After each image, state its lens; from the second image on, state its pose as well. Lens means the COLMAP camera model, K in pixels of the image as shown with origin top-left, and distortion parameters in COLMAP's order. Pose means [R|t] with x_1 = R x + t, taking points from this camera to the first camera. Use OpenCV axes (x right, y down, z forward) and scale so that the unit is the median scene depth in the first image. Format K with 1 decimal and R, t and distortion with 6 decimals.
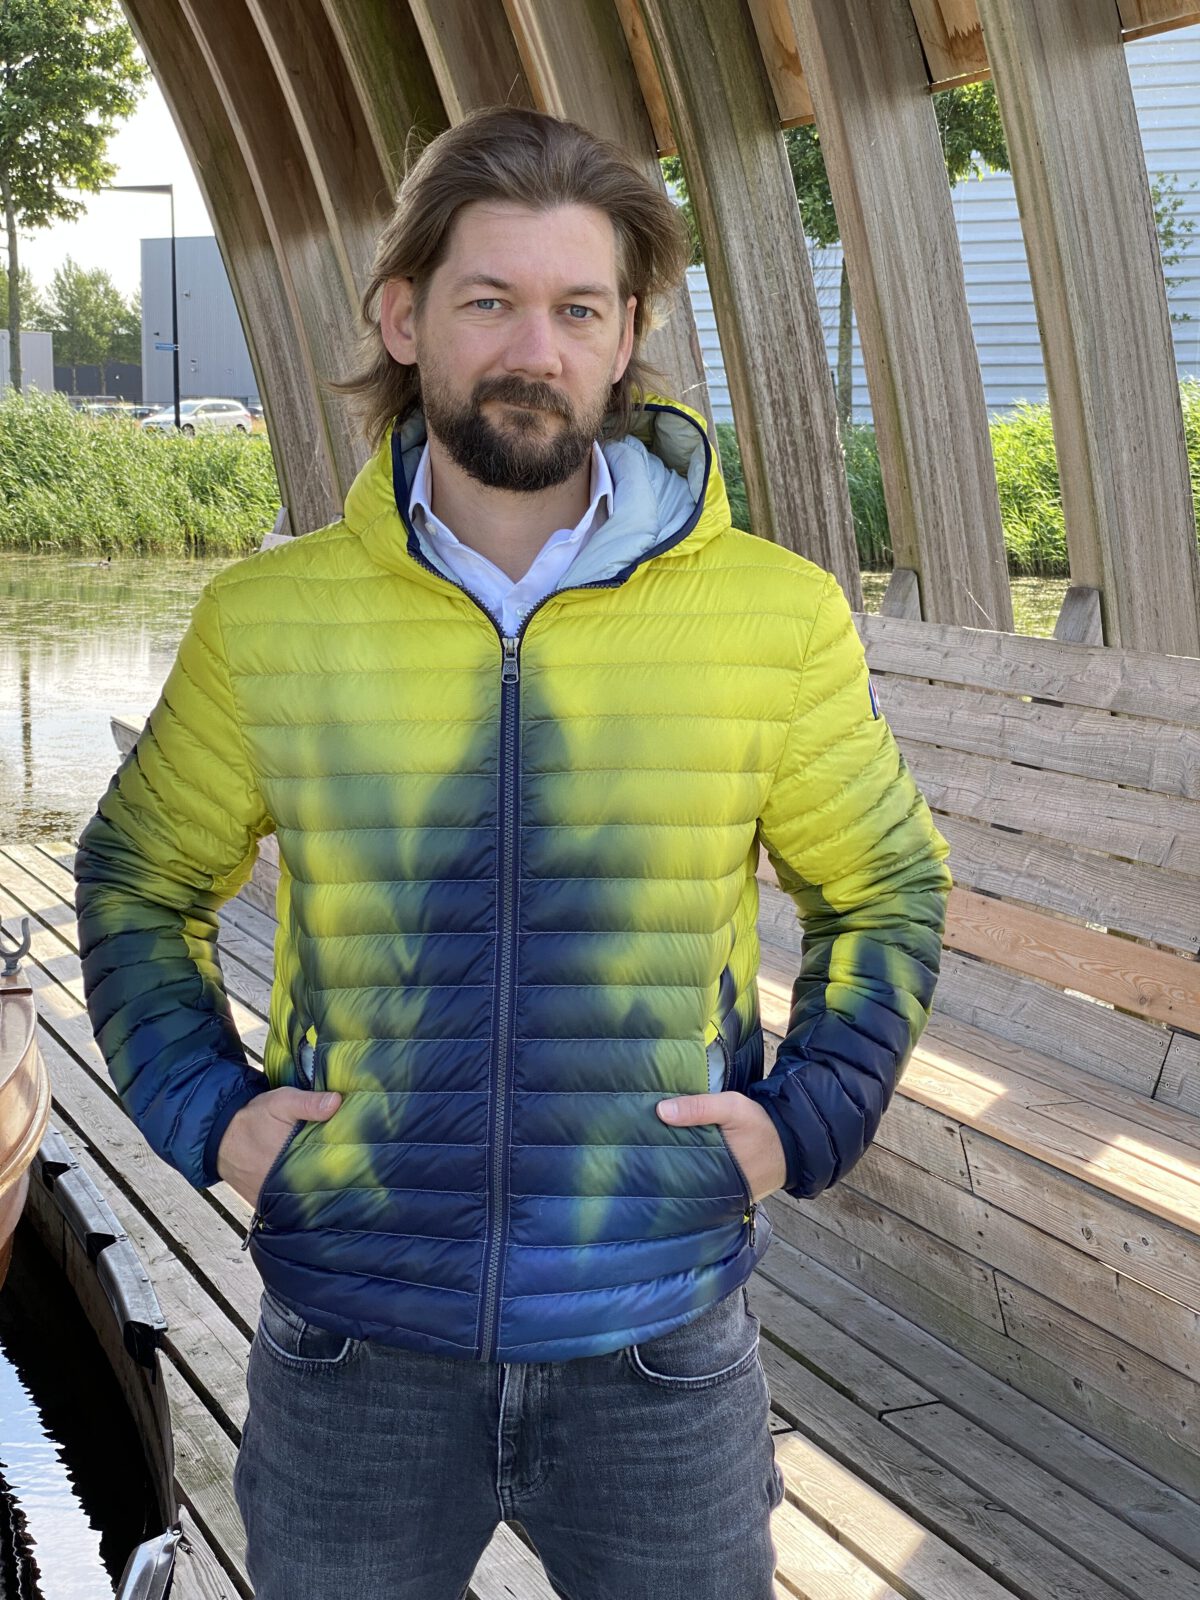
lens RADIAL K [[2382.3, 0, 599.0], [0, 2382.3, 789.1], [0, 0, 1]] dist [0.104073, 0.000000]
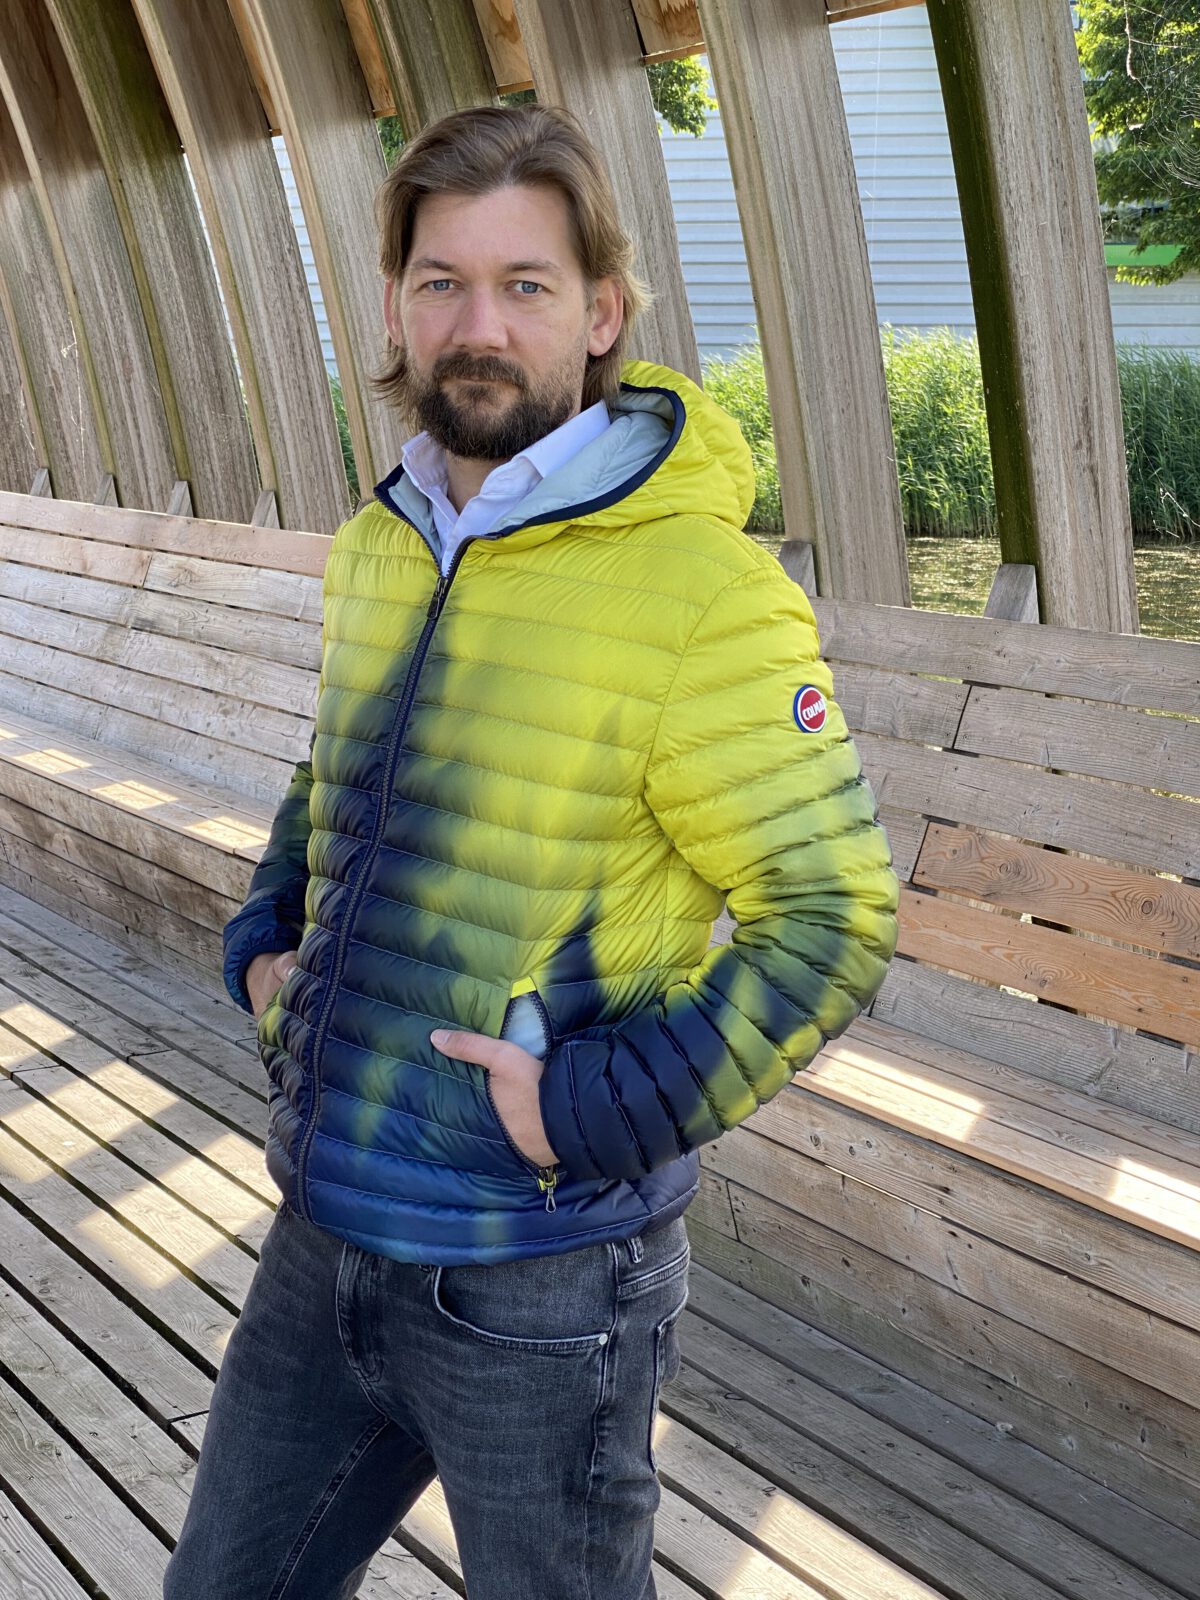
lens RADIAL K [[2382.3, 0, 599.7], [0, 2382.3, 792.3], [0, 0, 1]] dist [0.104073, 0.000000]
pose [[0.991259, -0.014287, 0.131157, -0.023459], [0.011831, 0.999740, 0.019486, 0.005013], [-0.131401, -0.017764, 0.991170, -0.035904]]
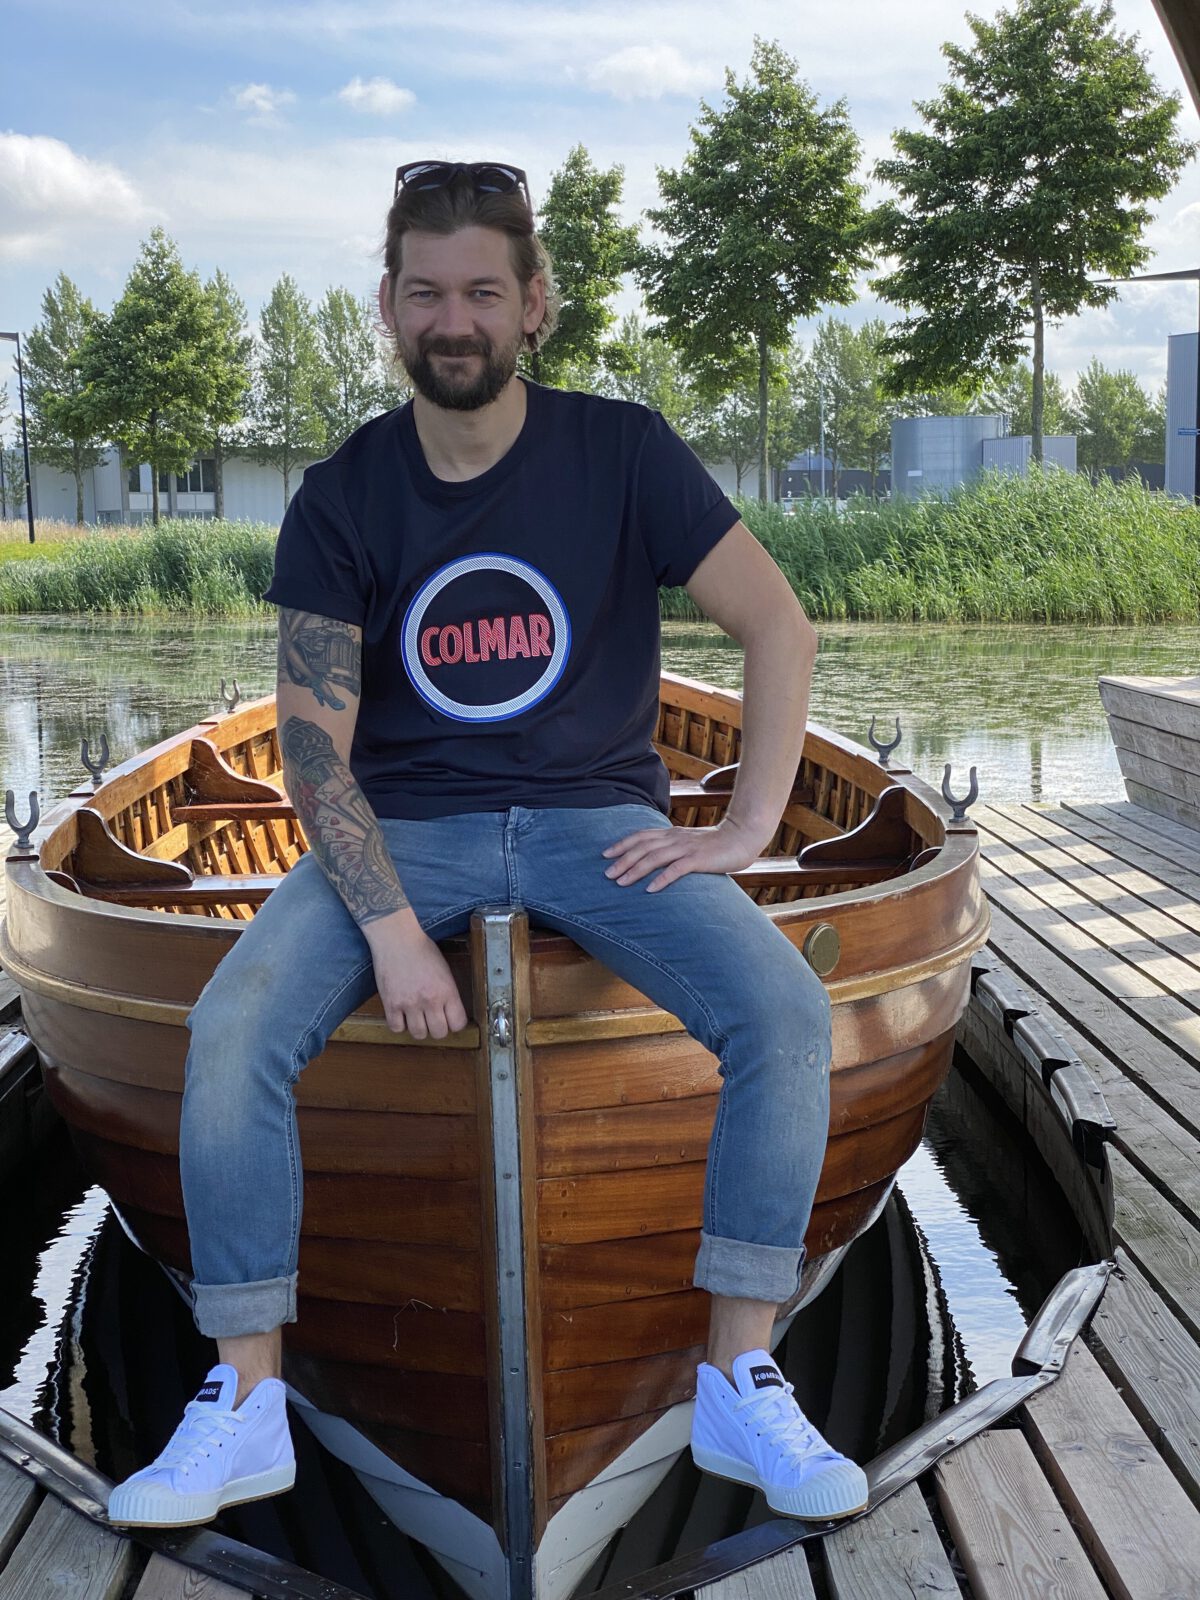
lens RADIAL K [[2382.3, 0, 611.6], [0, 2382.3, 810.3], [0, 0, 1]] dist [0.104073, 0.000000]
pose [[0.916005, 0.014038, -0.400920, 0.019034], [-0.028121, 0.999176, -0.029264, 0.113179], [0.400179, 0.038080, 0.915645, 0.017051]]
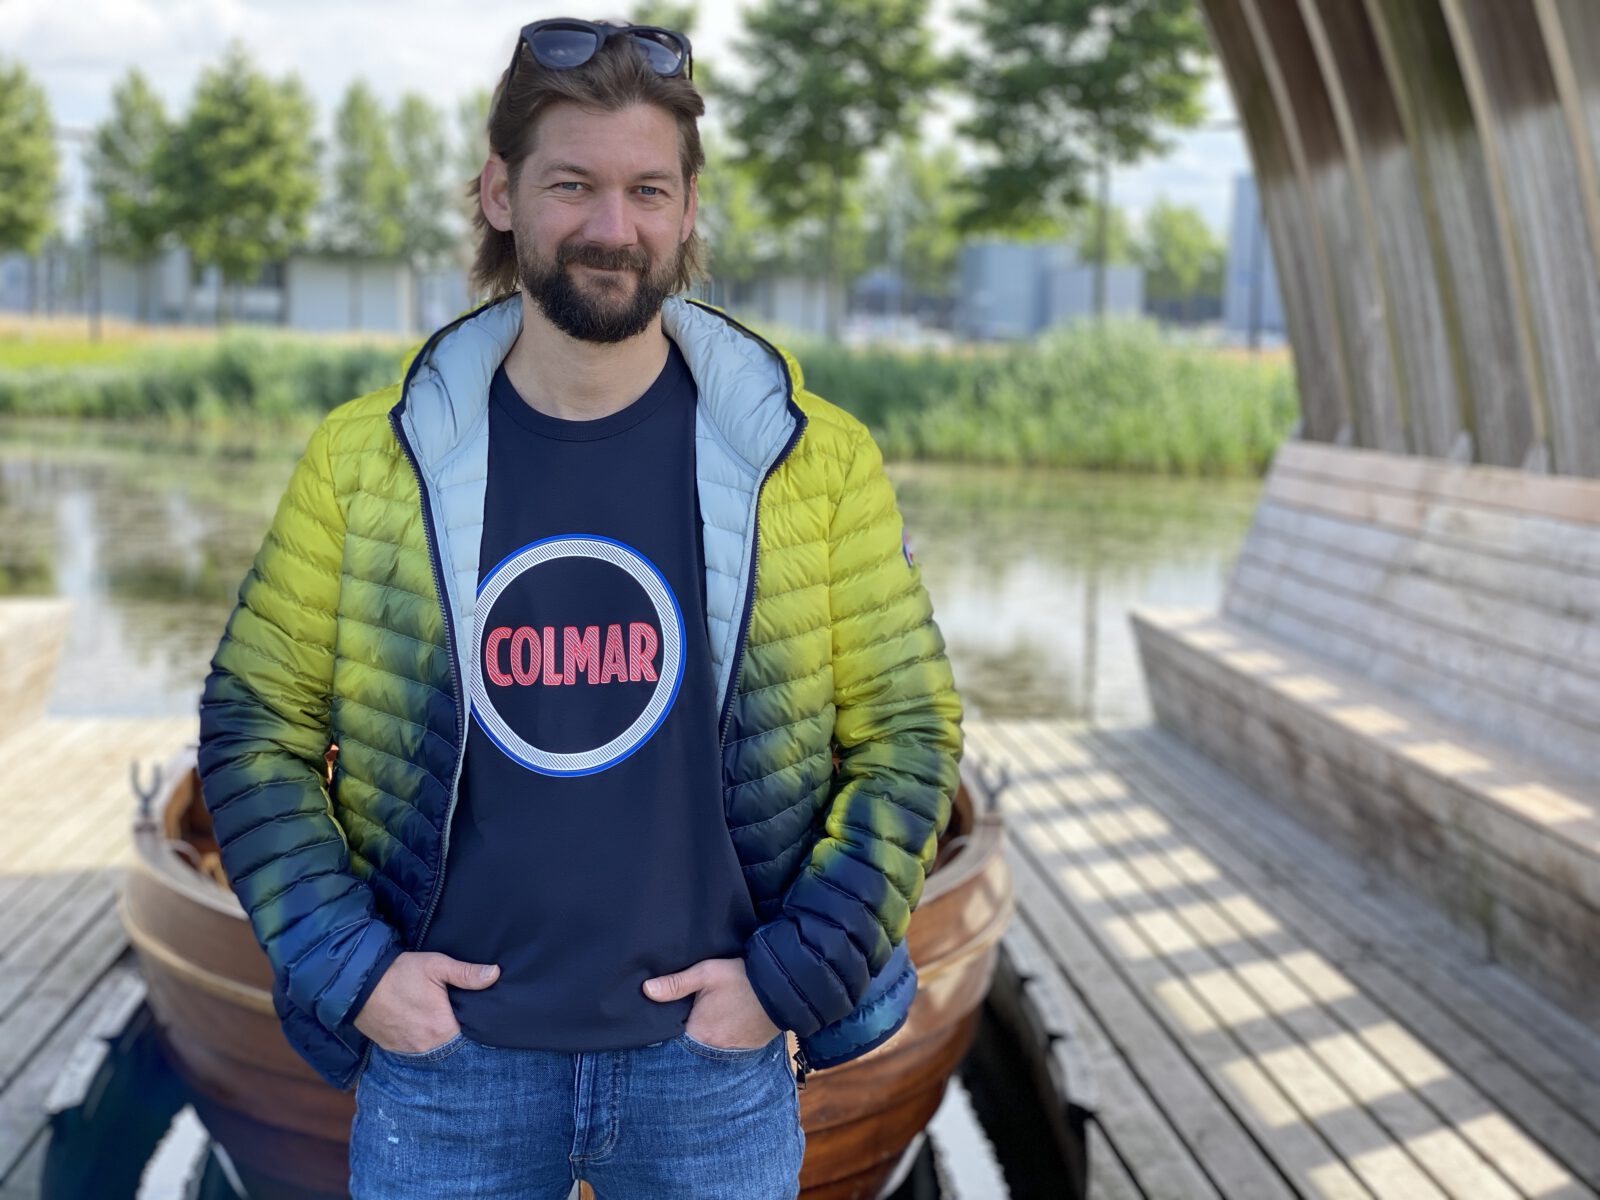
lens RADIAL K [[2382.3, 0, 802.2], [0, 2382.3, 595.8], [0, 0, 1]] dist [0.104073, 0.000000]
pose [[0.935705, 0.038644, -0.350662, 0.069065], [-0.056550, 0.997559, -0.040966, 0.030876], [0.348222, 0.058162, 0.935606, -0.118097]]
